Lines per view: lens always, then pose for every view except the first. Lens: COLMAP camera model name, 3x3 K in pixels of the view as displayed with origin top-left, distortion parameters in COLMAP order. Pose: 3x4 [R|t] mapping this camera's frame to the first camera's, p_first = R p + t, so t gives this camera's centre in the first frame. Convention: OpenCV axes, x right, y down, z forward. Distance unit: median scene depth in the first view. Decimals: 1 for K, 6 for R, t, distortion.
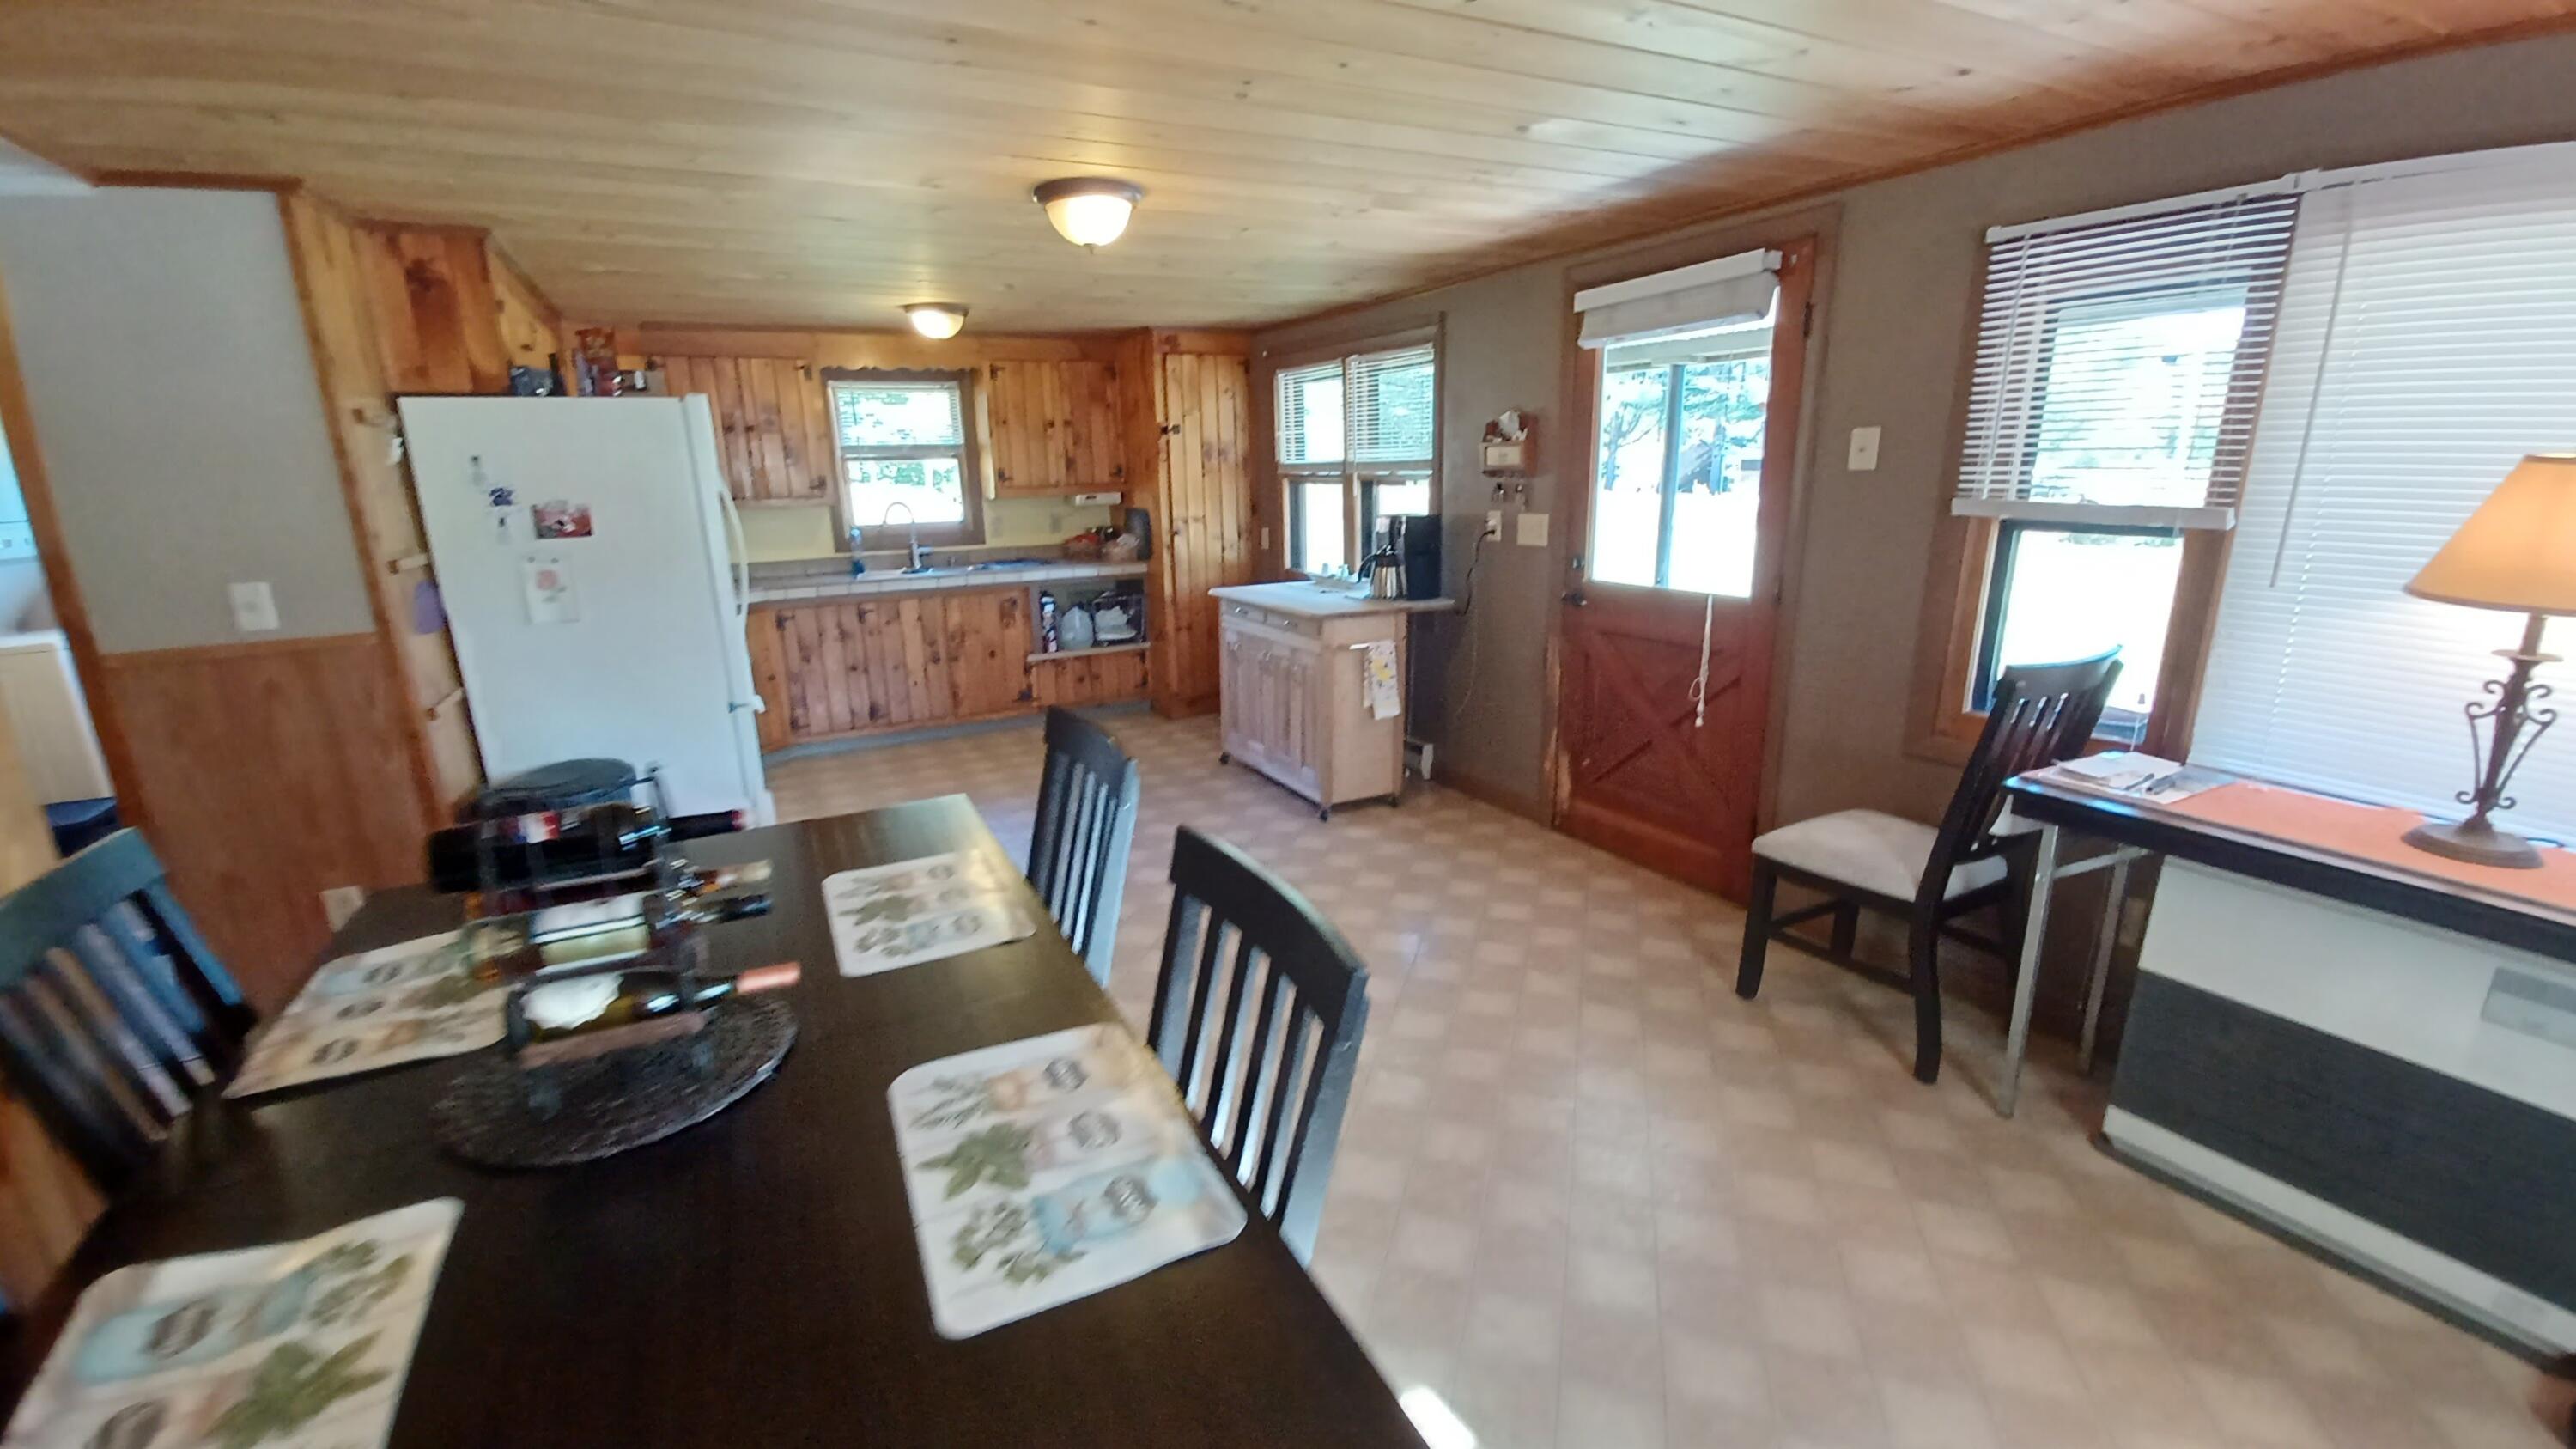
lens RADIAL K [[1050.3, 0, 1250.9], [0, 1050.3, 746.7], [0, 0, 1]] dist [0.006971, -0.009484]
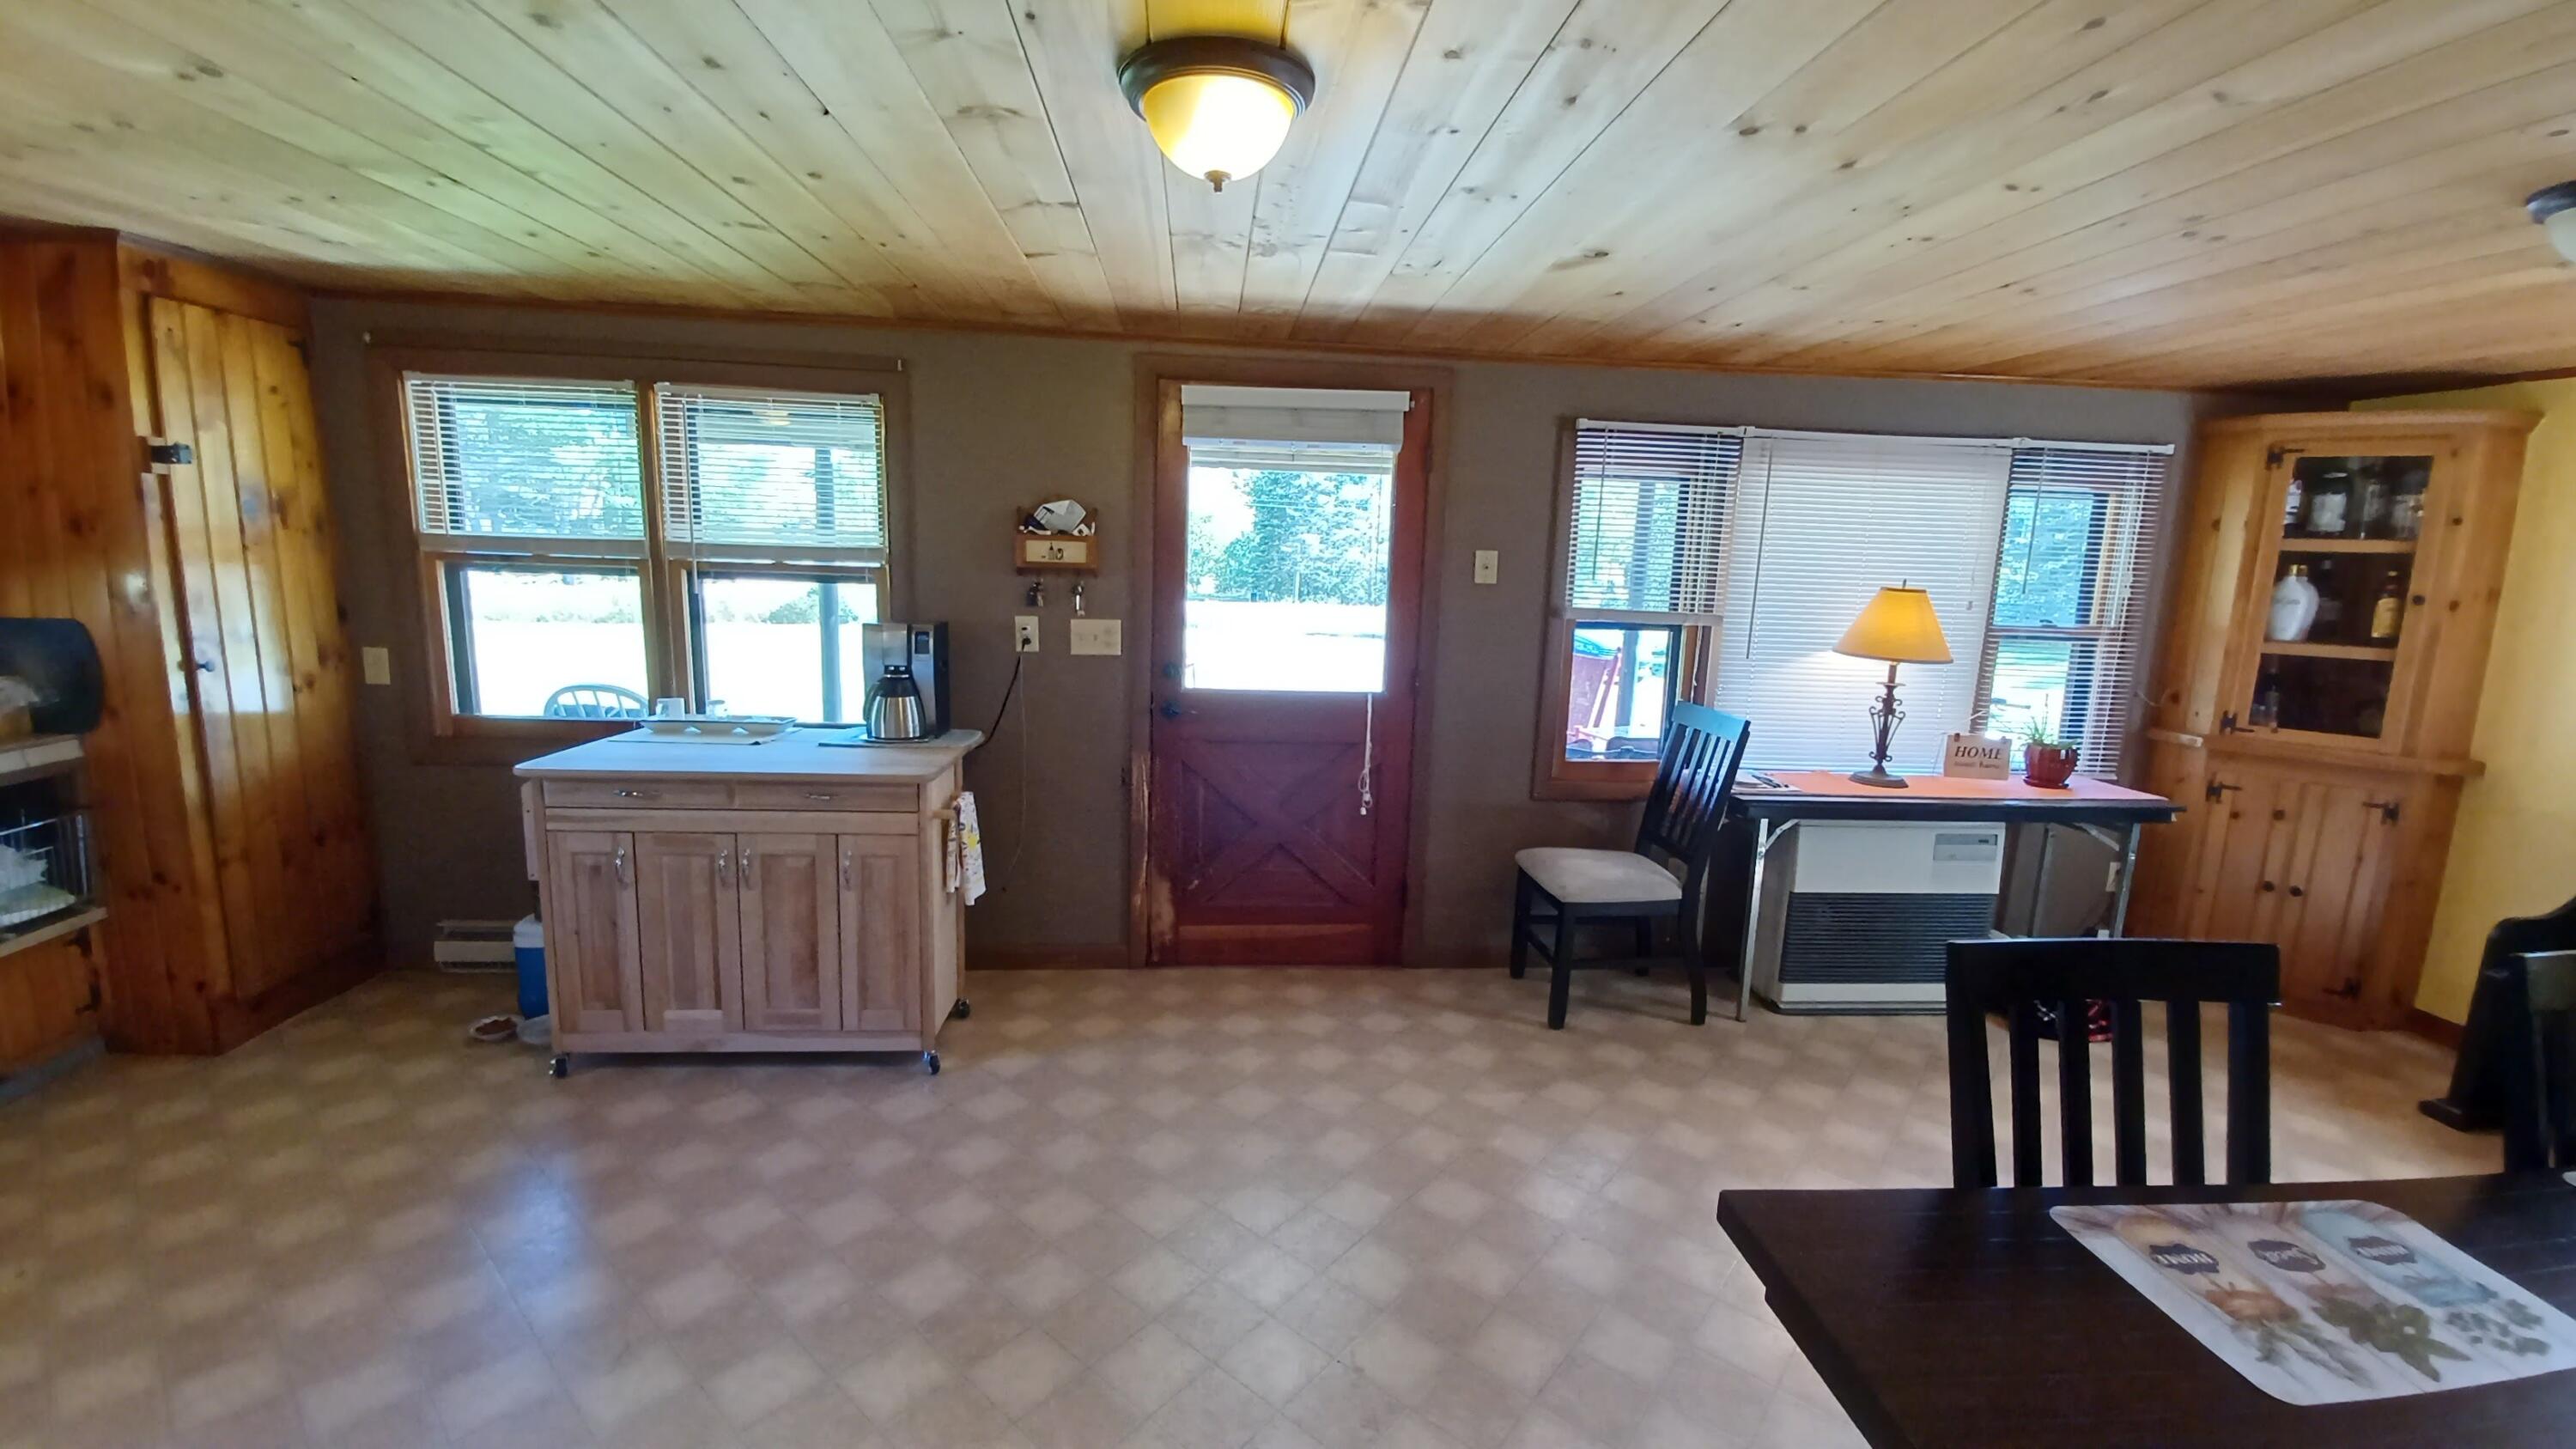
lens RADIAL K [[1018.3, 0, 1284.3], [0, 1018.3, 719.3], [0, 0, 1]] dist [0.023679, -0.021475]
pose [[0.374787, -0.112228, 0.920293, -0.414326], [0.202306, 0.978625, 0.036953, -0.128015], [-0.904769, 0.172331, 0.389480, 0.498309]]
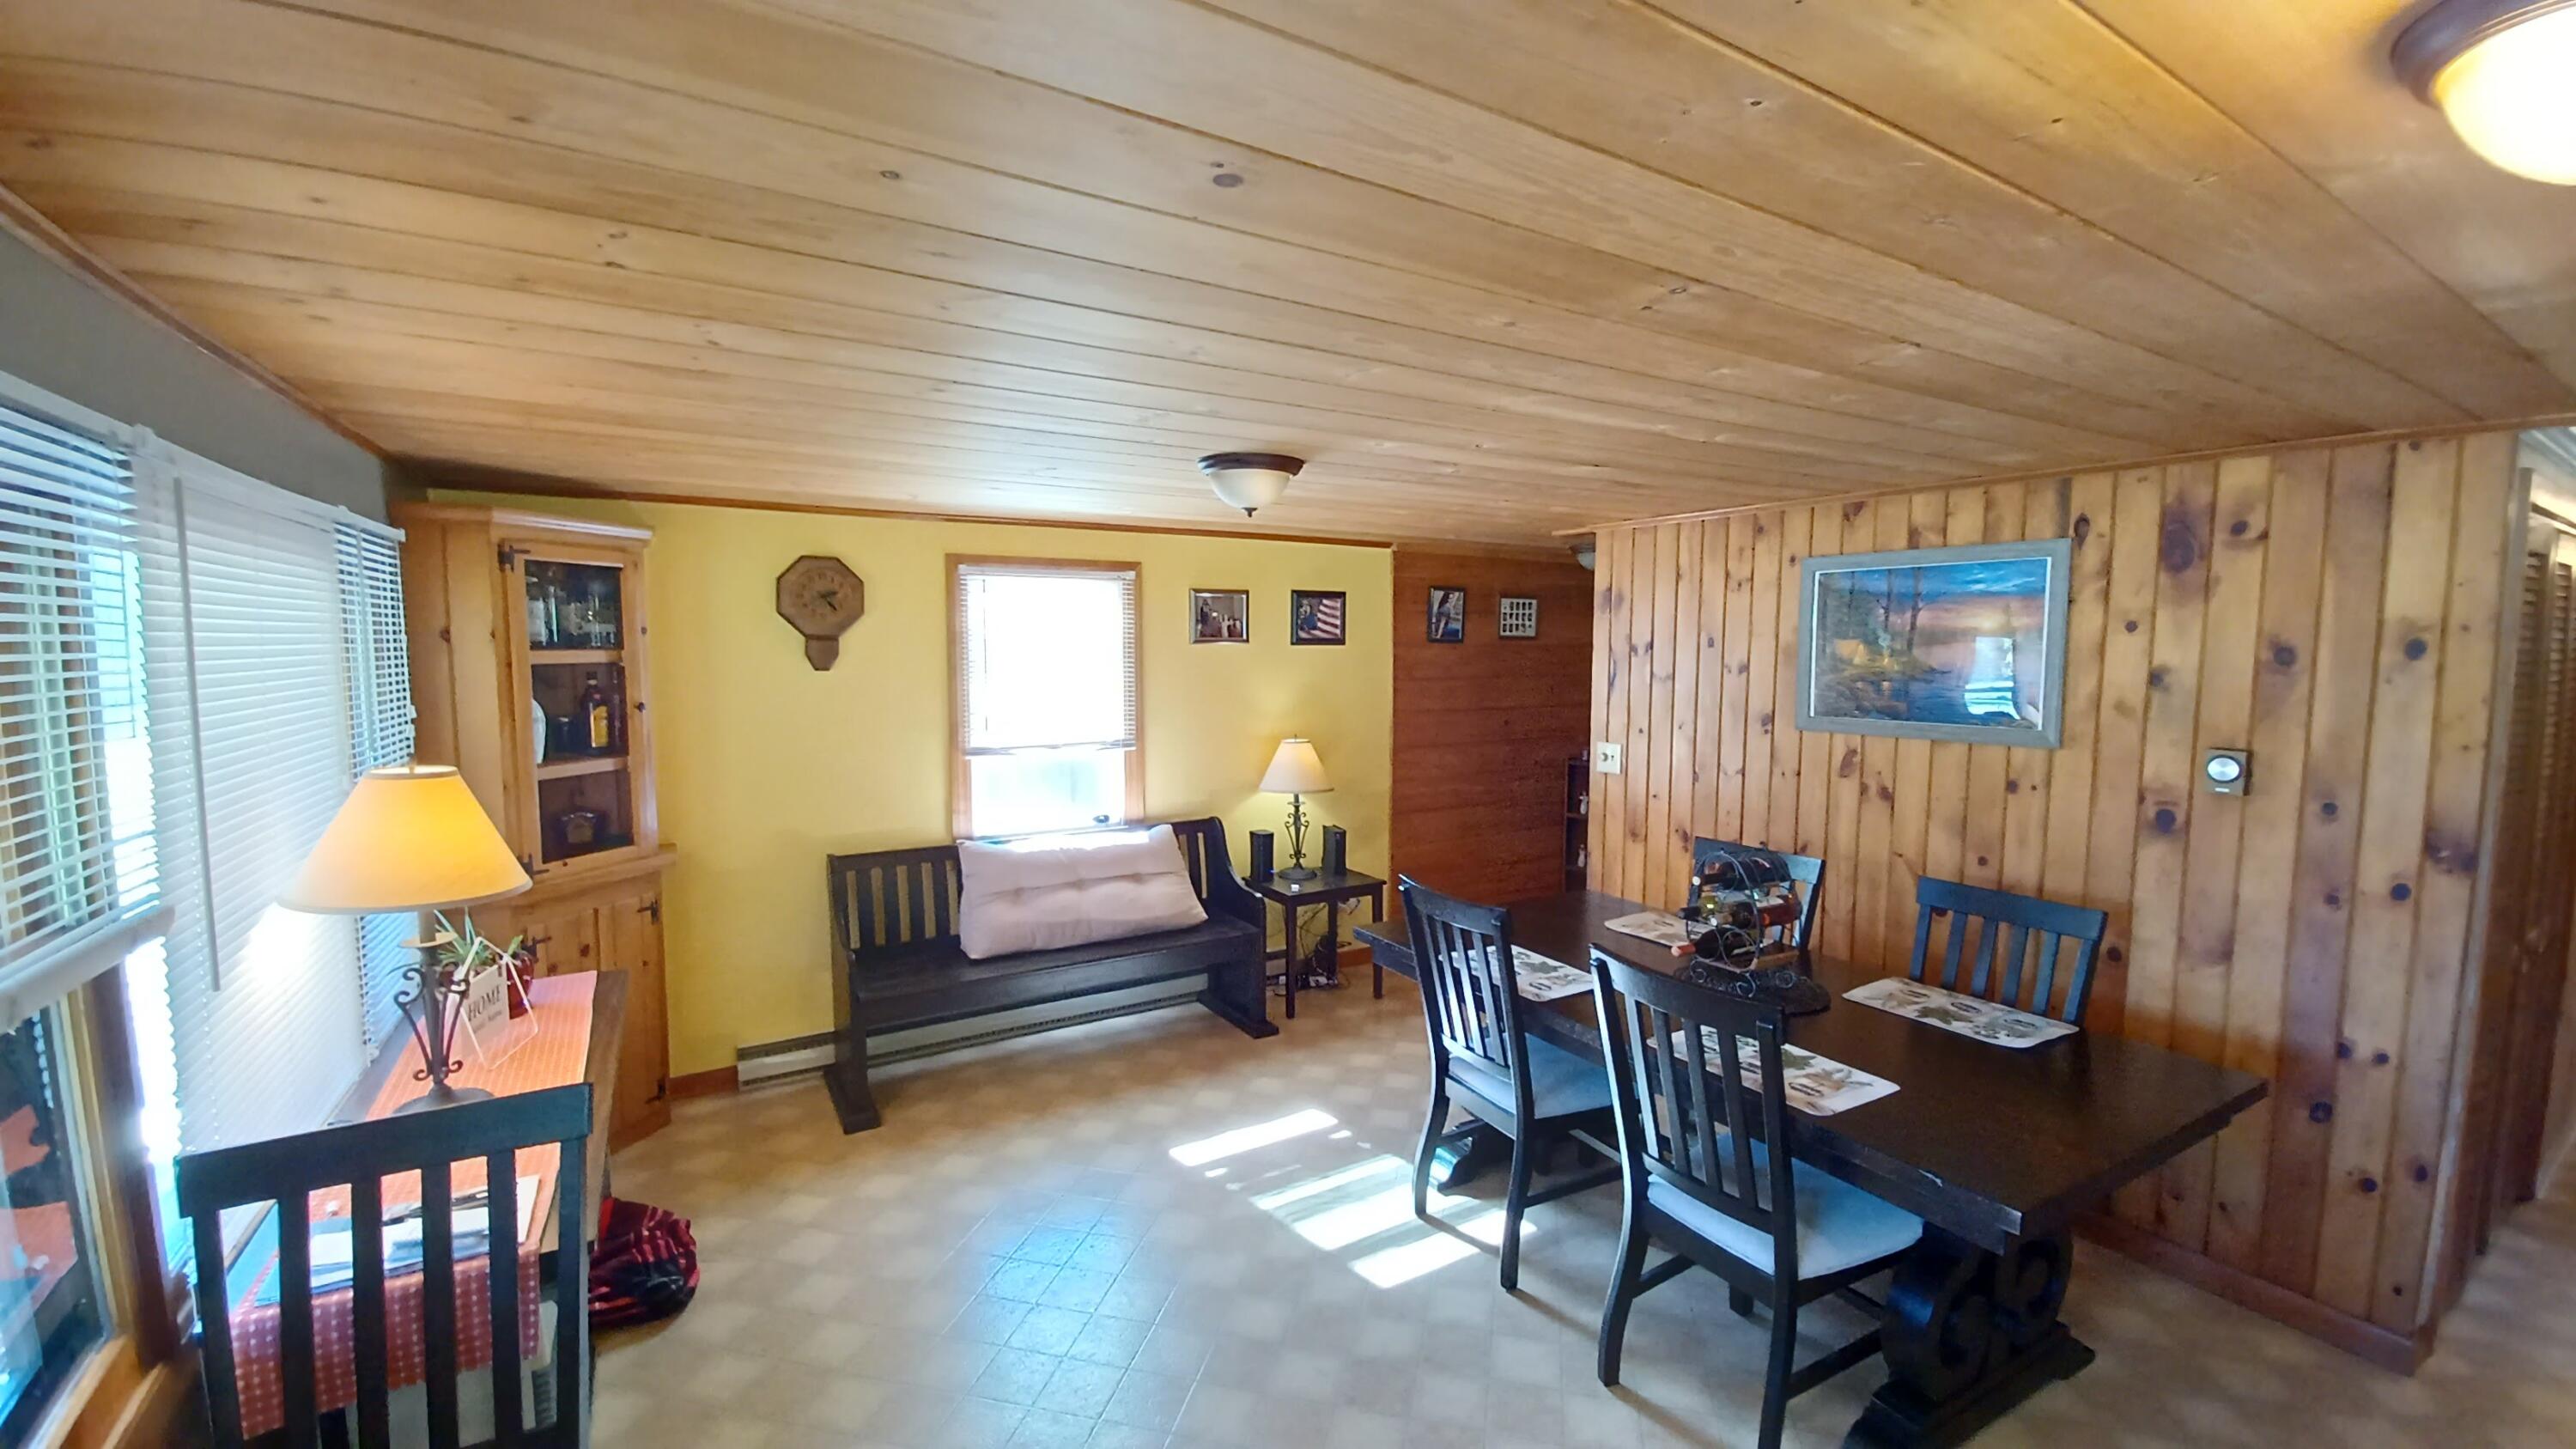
lens RADIAL K [[1019.8, 0, 1290.3], [0, 1019.8, 715.7], [0, 0, 1]] dist [0.013556, -0.011173]
pose [[-0.996084, 0.027107, -0.084150, 0.144242], [-0.002409, 0.943157, 0.332339, -0.264088], [0.088375, 0.331241, -0.939398, 0.781382]]
